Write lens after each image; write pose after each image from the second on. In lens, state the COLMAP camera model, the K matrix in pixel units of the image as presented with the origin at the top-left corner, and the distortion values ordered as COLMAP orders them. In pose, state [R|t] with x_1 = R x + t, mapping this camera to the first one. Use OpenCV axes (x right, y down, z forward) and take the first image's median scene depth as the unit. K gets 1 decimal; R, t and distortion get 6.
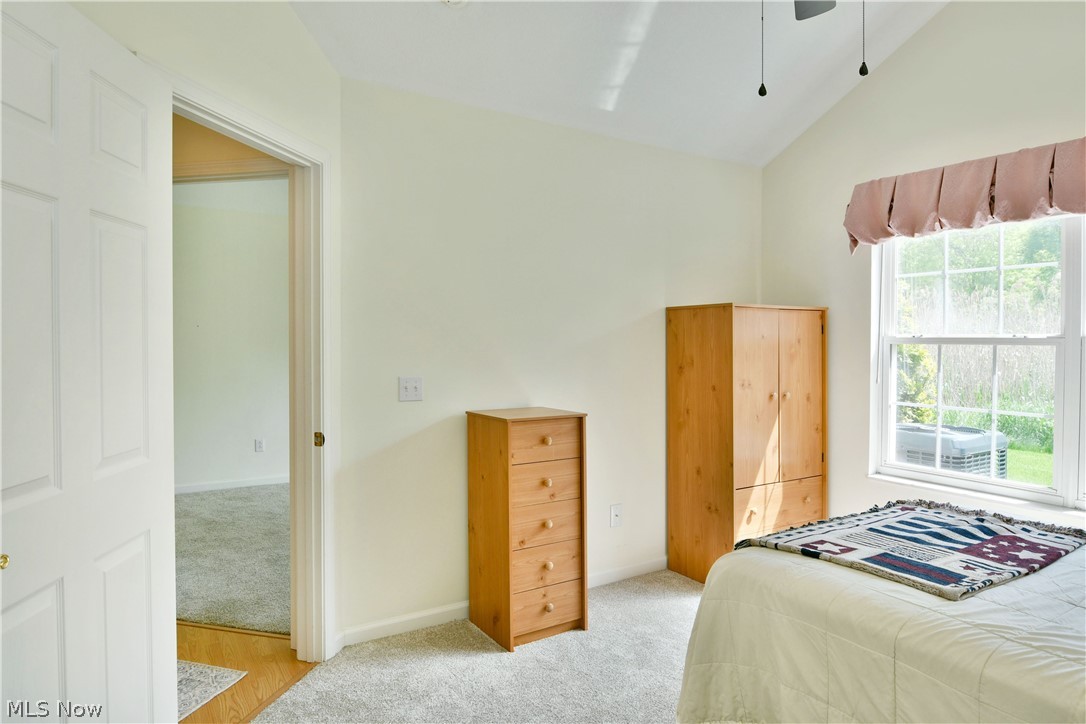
lens RADIAL K [[658.7, 0, 545.3], [0, 658.7, 357.6], [0, 0, 1]] dist [-0.014337, -0.004005]
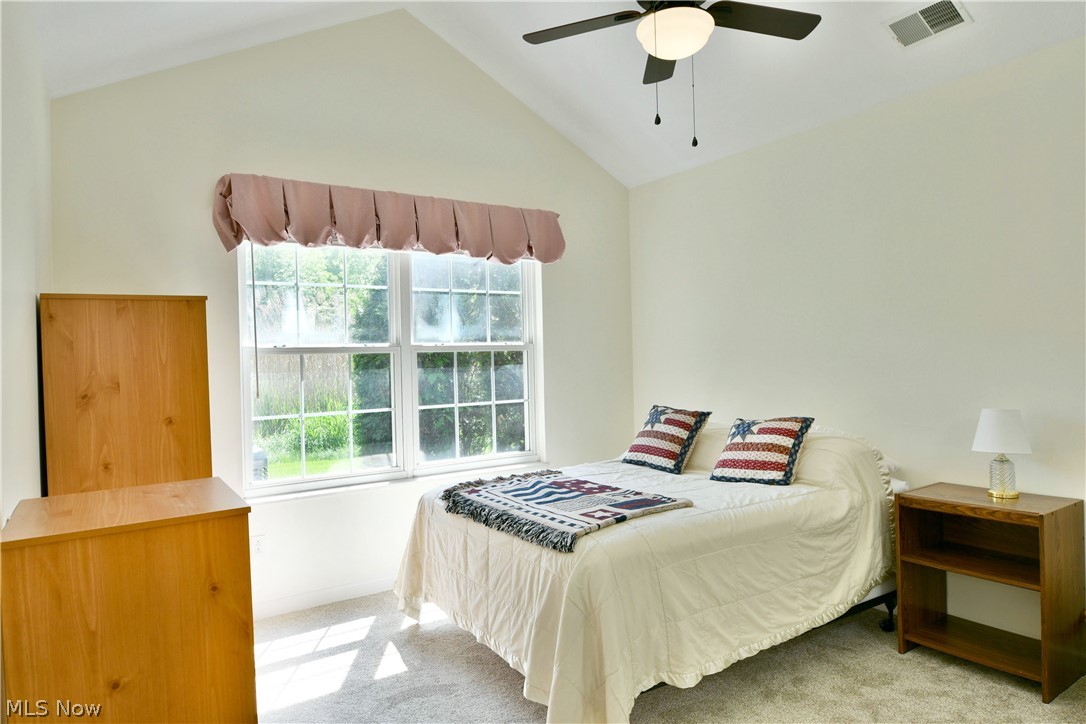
lens RADIAL K [[658.7, 0, 547.6], [0, 658.7, 363.0], [0, 0, 1]] dist [-0.014337, -0.004005]
pose [[-0.023379, -0.017637, 0.999571, -0.439995], [0.047842, 0.998679, 0.018740, -0.007443], [-0.998581, 0.048260, -0.022505, 0.650546]]
